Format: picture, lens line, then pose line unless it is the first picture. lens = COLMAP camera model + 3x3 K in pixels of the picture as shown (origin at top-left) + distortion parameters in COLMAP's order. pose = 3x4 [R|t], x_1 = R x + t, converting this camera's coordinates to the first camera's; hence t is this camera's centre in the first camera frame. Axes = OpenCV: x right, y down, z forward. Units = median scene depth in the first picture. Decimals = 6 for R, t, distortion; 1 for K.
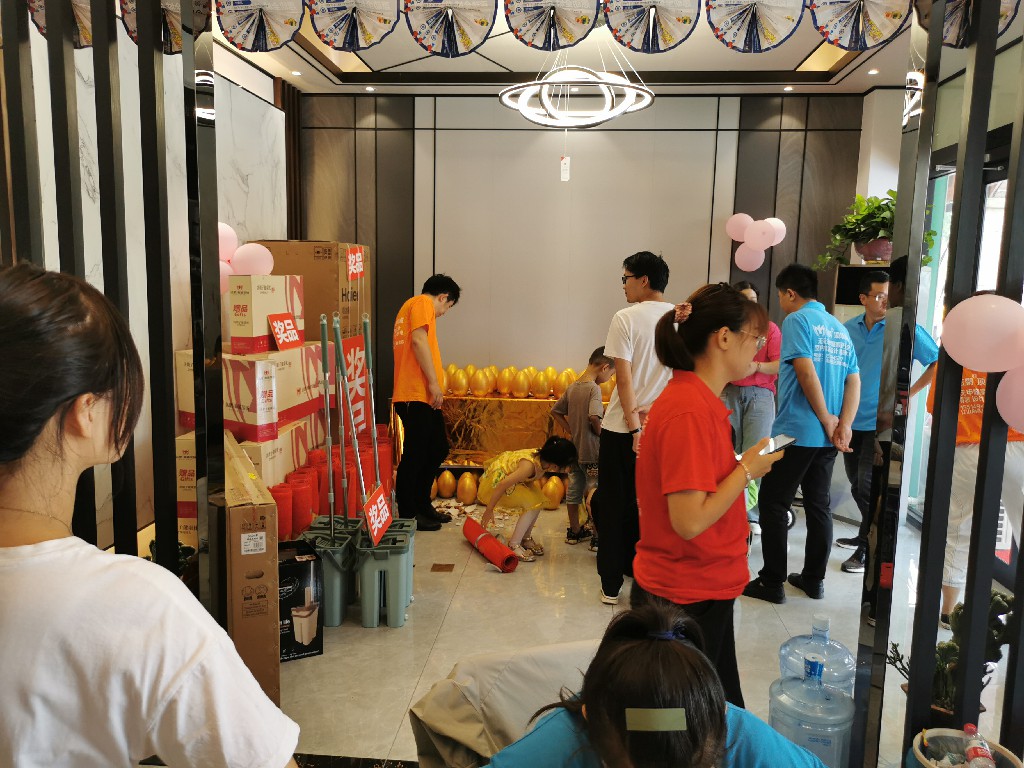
lens RADIAL K [[790.0, 0, 517.1], [0, 790.0, 385.6], [0, 0, 1]] dist [0.026385, -0.011450]
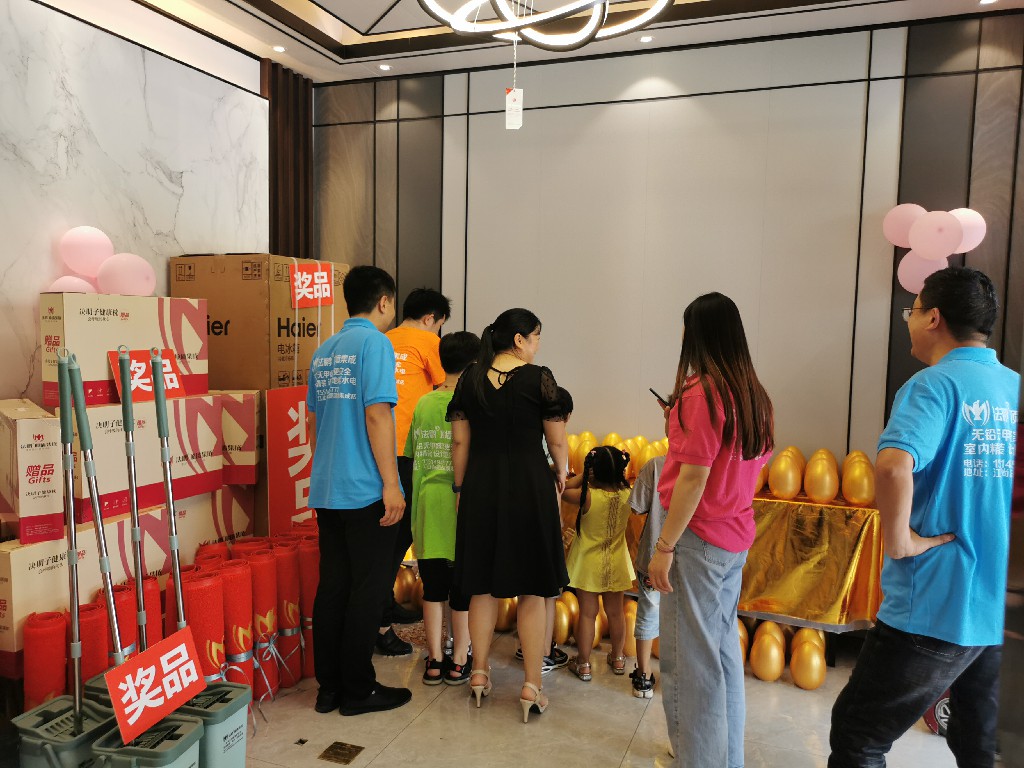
lens RADIAL K [[790.0, 0, 517.1], [0, 790.0, 385.6], [0, 0, 1]] dist [0.026385, -0.011450]
pose [[0.961986, 0.019183, -0.272423, 0.157677], [-0.035916, 0.997752, -0.056571, -0.023664], [0.270726, 0.064205, 0.960513, 0.309175]]
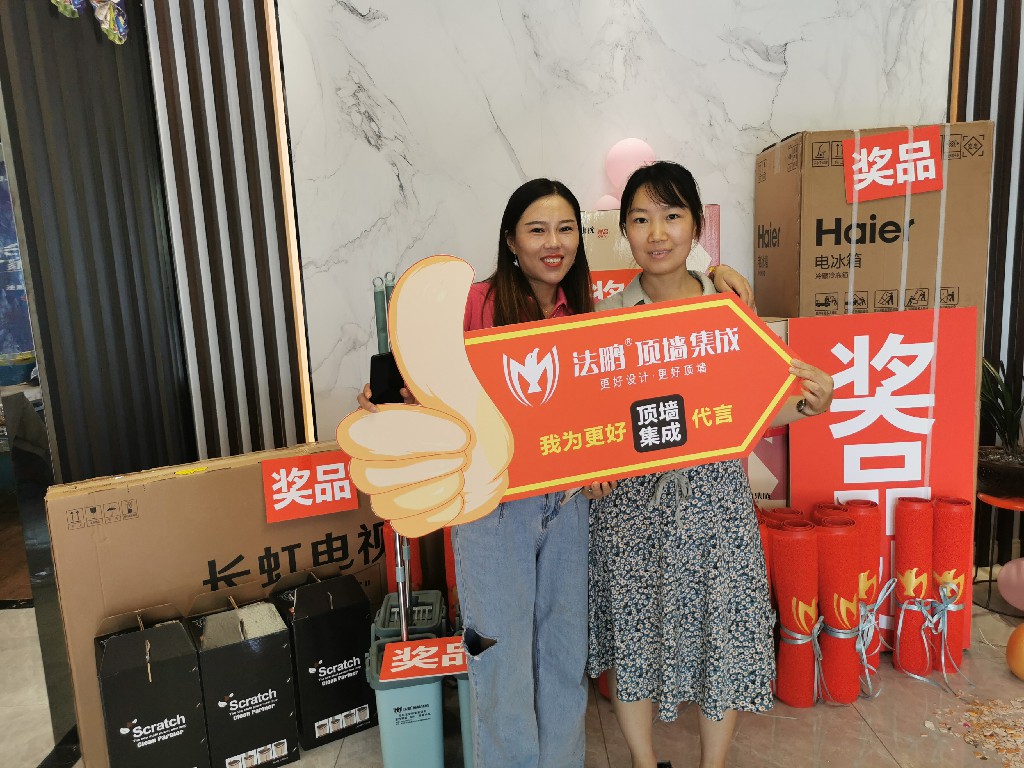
lens RADIAL K [[790.0, 0, 517.1], [0, 790.0, 385.6], [0, 0, 1]] dist [0.026385, -0.011450]
pose [[0.089238, 0.140144, -0.986102, 0.250062], [-0.085101, 0.987504, 0.132642, -0.056148], [0.992368, 0.072081, 0.100049, 0.636996]]
